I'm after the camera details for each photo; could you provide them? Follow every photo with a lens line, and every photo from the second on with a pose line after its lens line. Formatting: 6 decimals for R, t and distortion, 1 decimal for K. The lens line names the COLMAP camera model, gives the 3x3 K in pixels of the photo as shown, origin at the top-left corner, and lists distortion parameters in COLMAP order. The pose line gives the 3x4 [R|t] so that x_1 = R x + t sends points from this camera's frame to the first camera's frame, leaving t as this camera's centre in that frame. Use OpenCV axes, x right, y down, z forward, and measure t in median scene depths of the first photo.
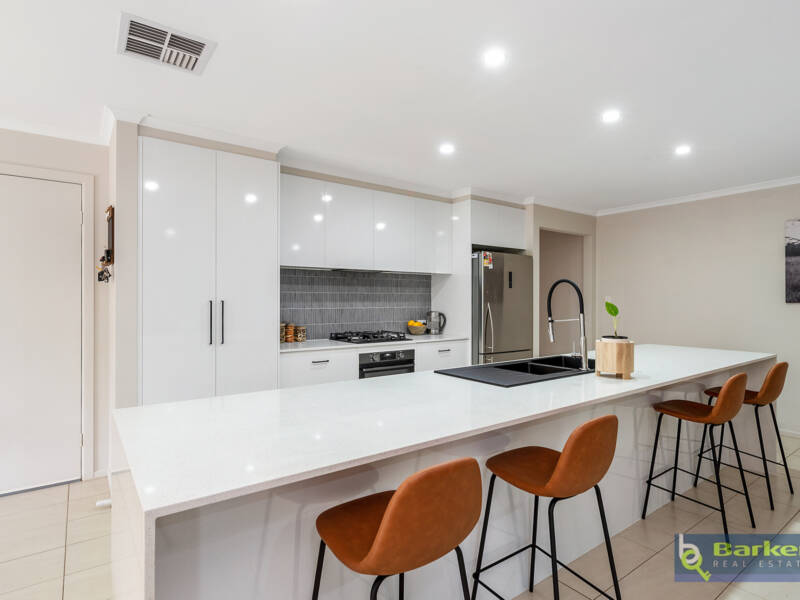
lens RADIAL K [[423.9, 0, 400.0], [0, 423.9, 300.0], [0, 0, 1]] dist [0.002580, 0.000398]
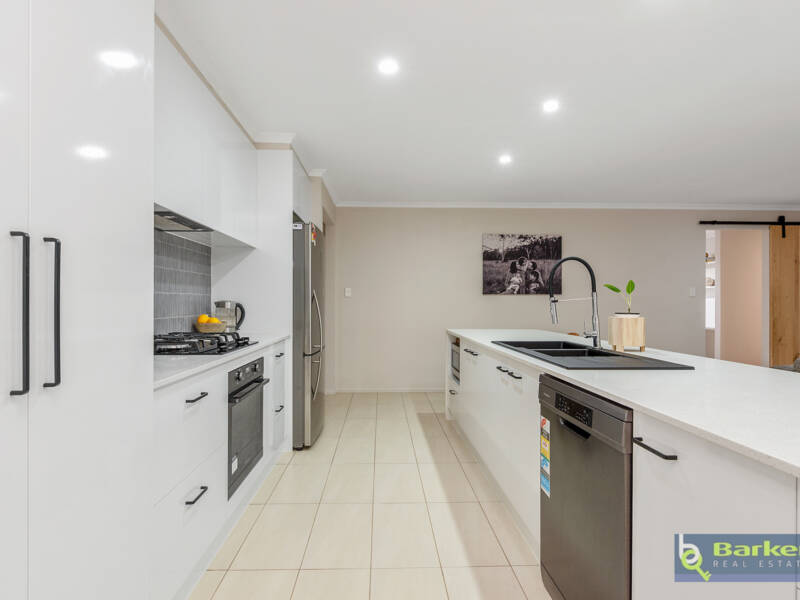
lens RADIAL K [[423.9, 0, 400.0], [0, 423.9, 300.0], [0, 0, 1]] dist [0.002580, 0.000398]
pose [[0.580346, 0.004777, 0.814356, -0.345631], [-0.002917, 0.999989, -0.003787, 0.030440], [-0.814365, -0.000178, 0.580354, 0.427191]]
